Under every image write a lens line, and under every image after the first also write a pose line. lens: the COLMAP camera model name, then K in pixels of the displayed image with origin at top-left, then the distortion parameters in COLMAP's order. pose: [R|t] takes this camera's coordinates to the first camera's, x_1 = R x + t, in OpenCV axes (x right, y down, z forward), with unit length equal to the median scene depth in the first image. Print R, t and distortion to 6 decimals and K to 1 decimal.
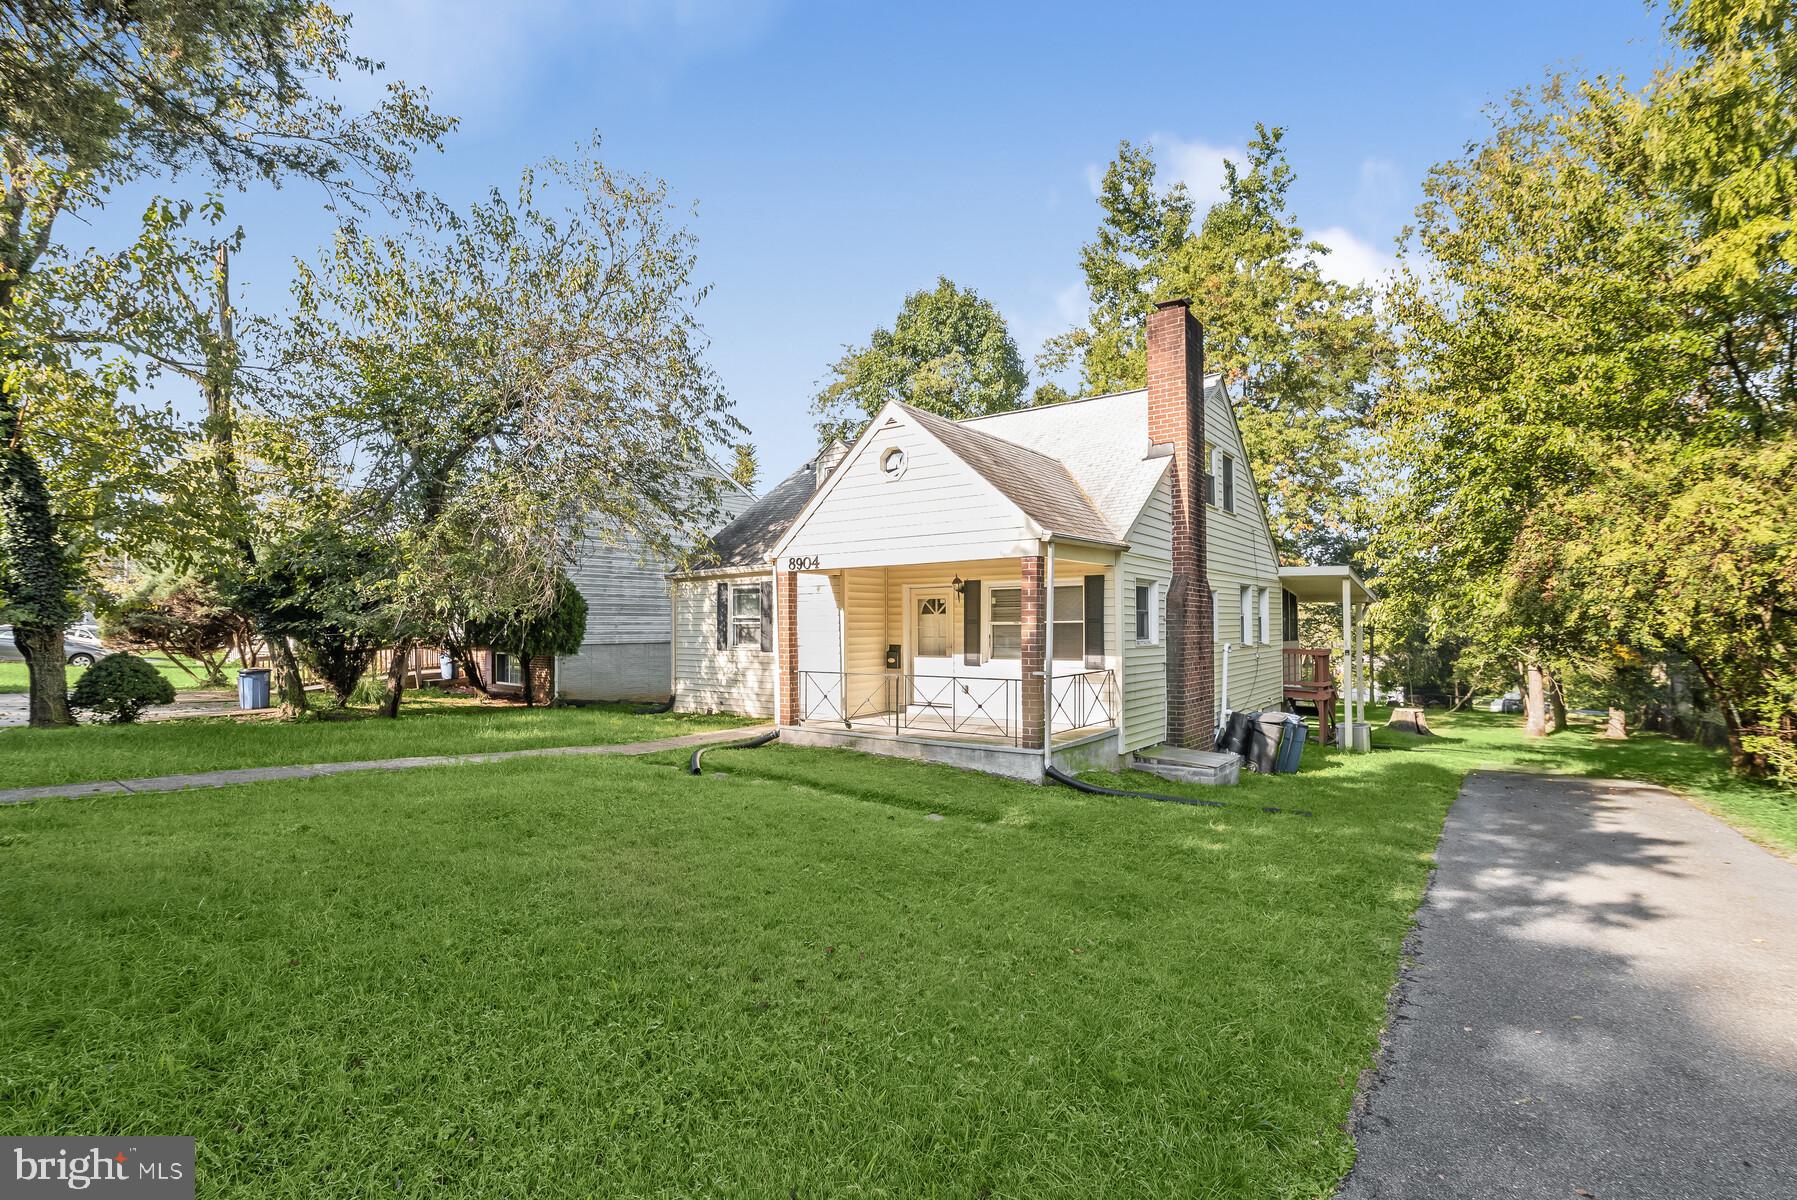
lens RADIAL K [[851.3, 0, 874.5], [0, 851.3, 618.7], [0, 0, 1]] dist [0.002906, -0.000669]
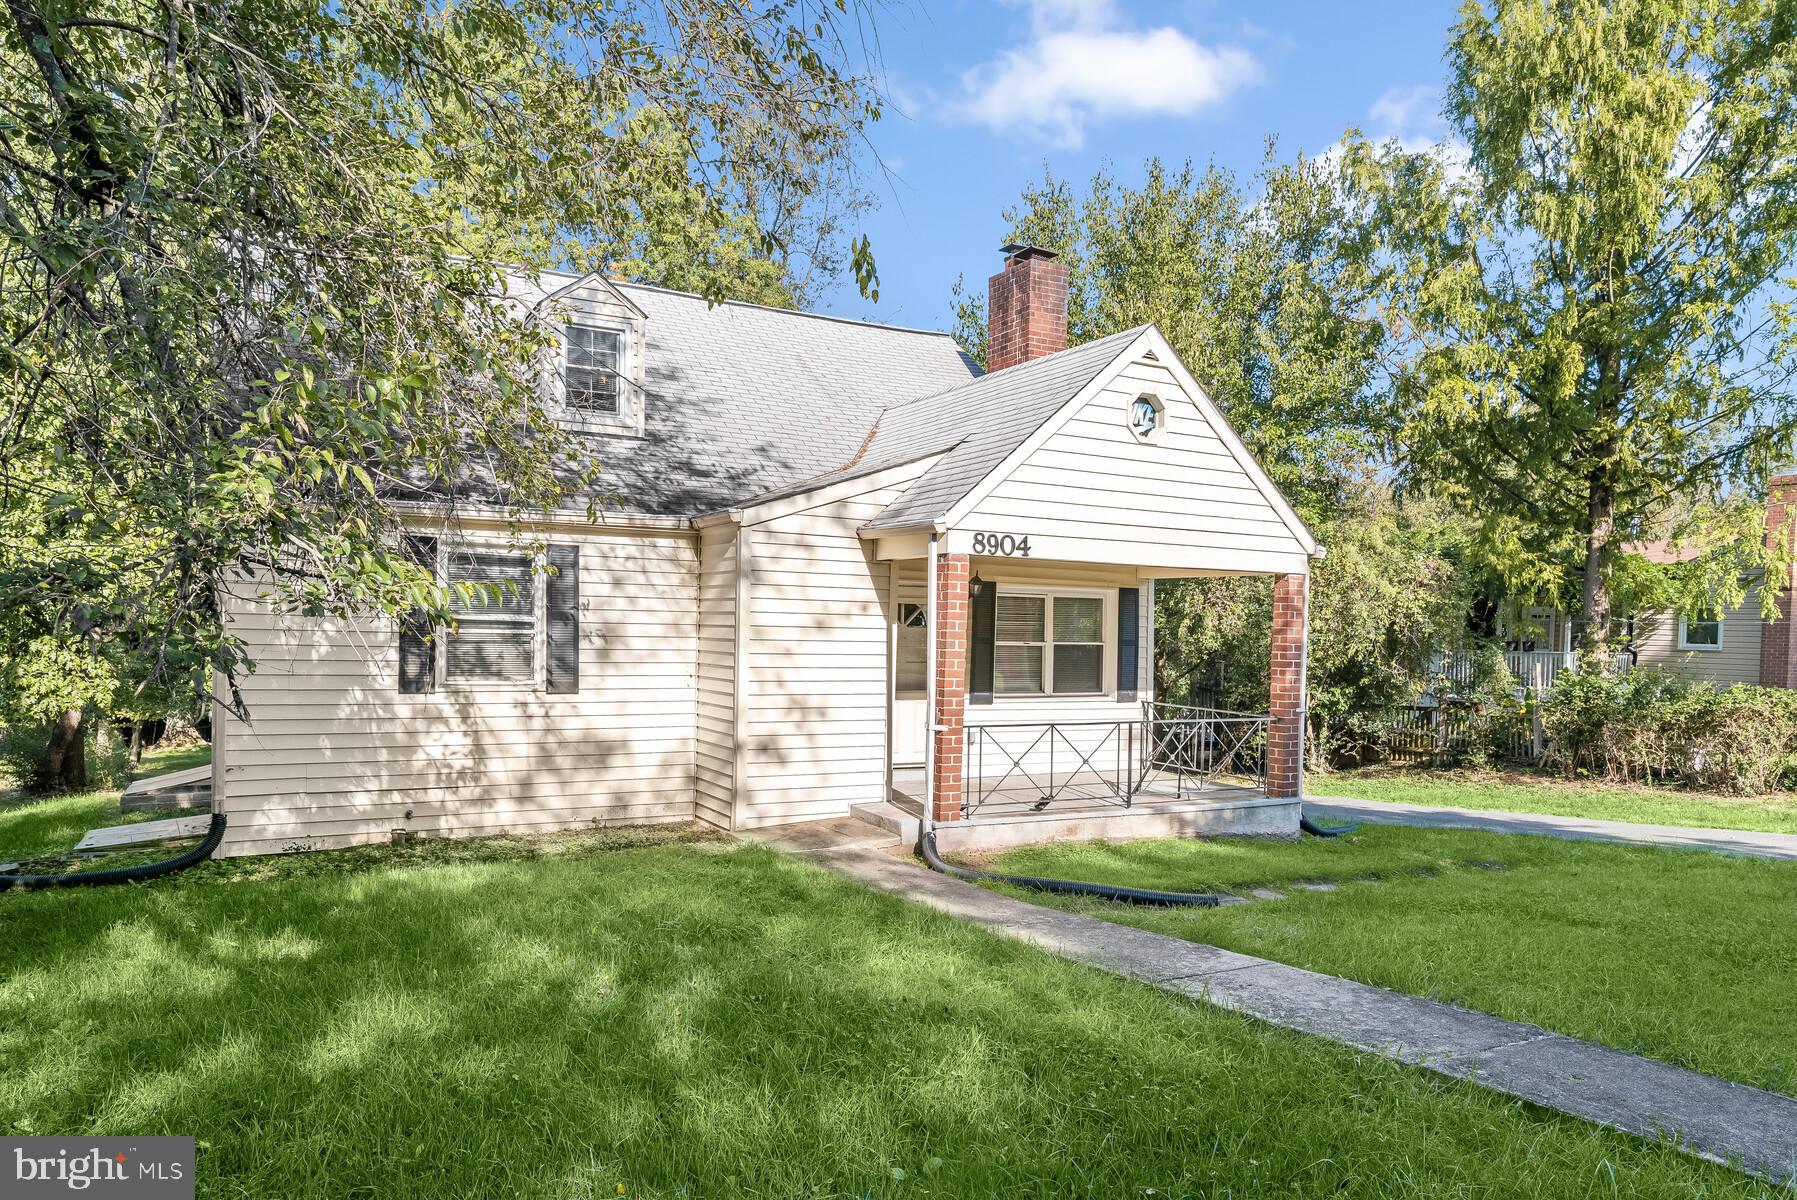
lens RADIAL K [[1227.7, 0, 894.9], [0, 1227.7, 683.4], [0, 0, 1]] dist [0.025218, 0.000392]
pose [[0.387591, -0.025344, 0.921483, -0.793877], [-0.032452, 0.998627, 0.041116, -0.000840], [-0.921260, -0.045840, 0.386236, 0.641743]]
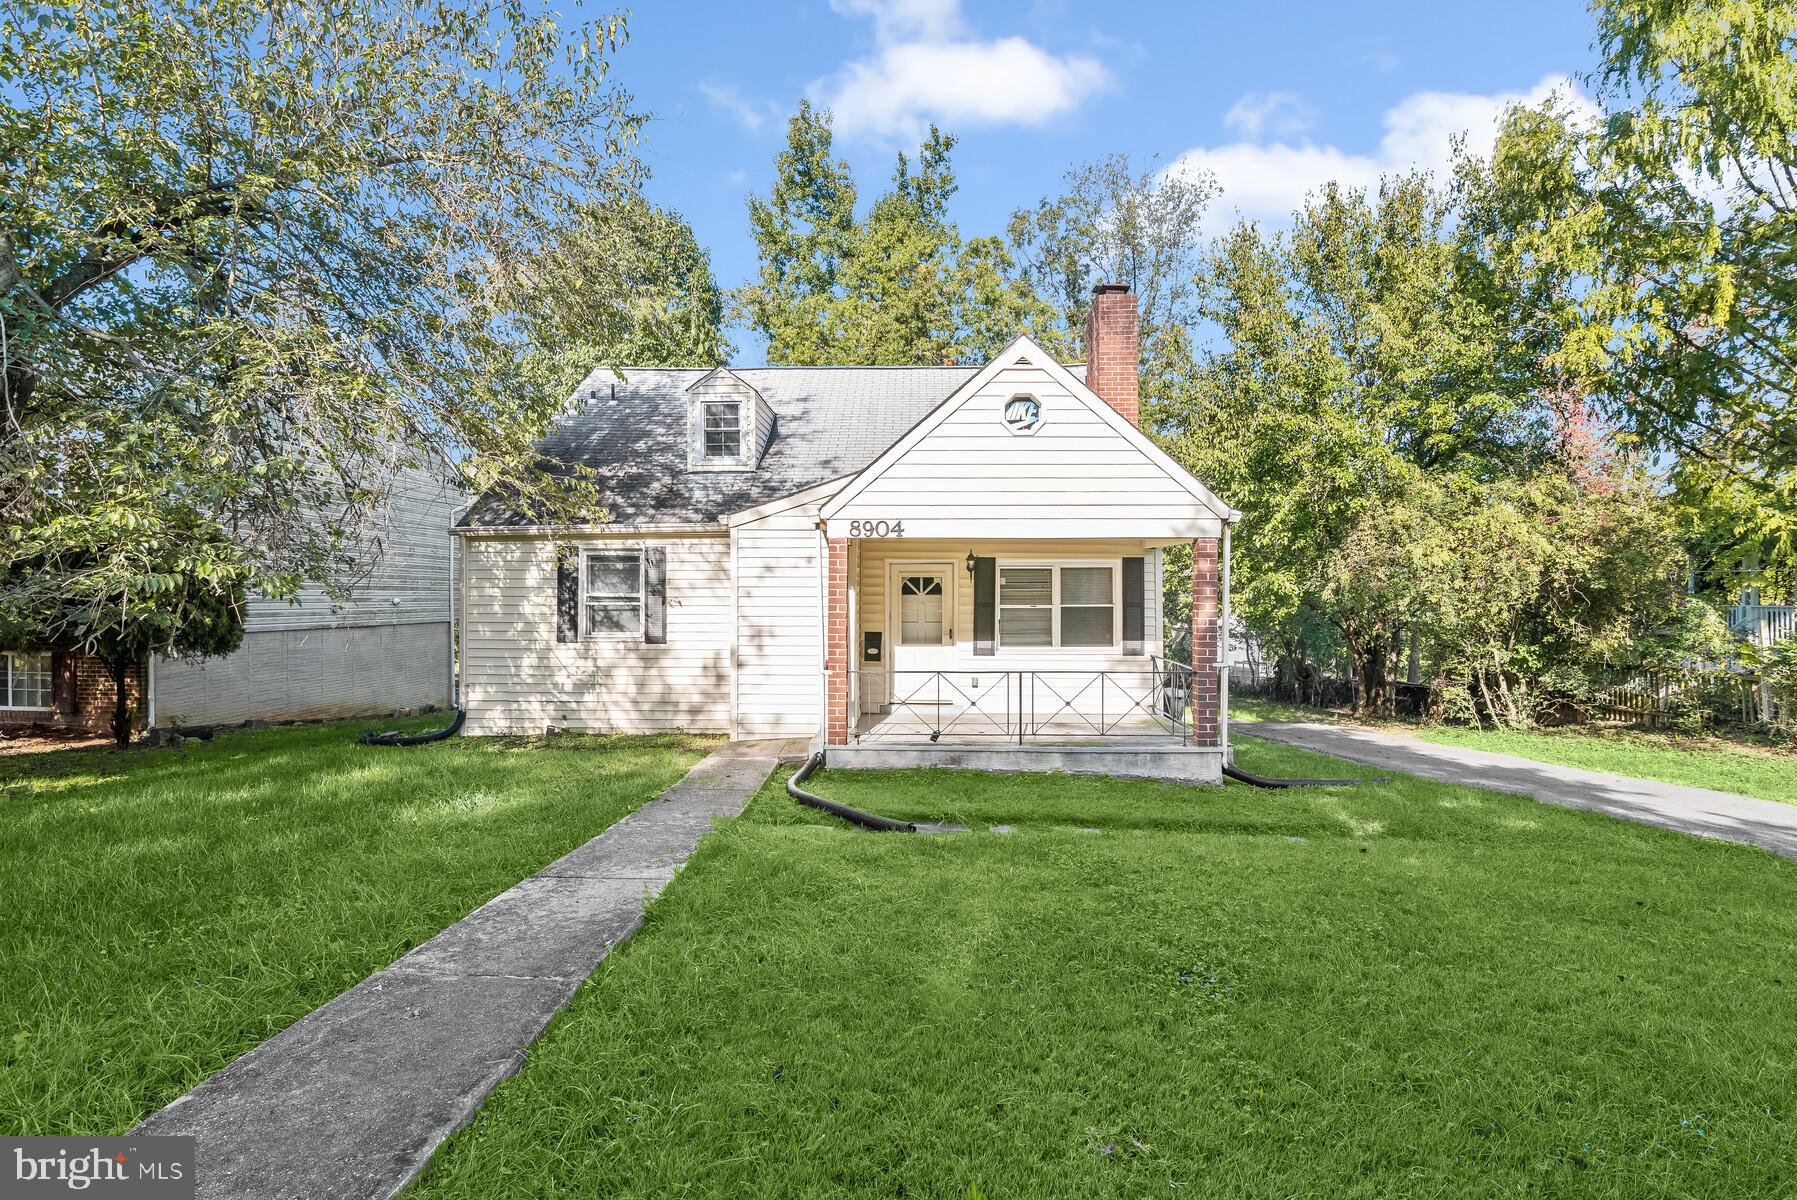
lens RADIAL K [[851.3, 0, 874.5], [0, 851.3, 618.7], [0, 0, 1]] dist [0.002906, -0.000669]
pose [[0.807072, -0.008696, 0.590389, -0.465774], [-0.011053, 0.999494, 0.029832, -0.006709], [-0.590350, -0.030603, 0.806567, 0.340395]]
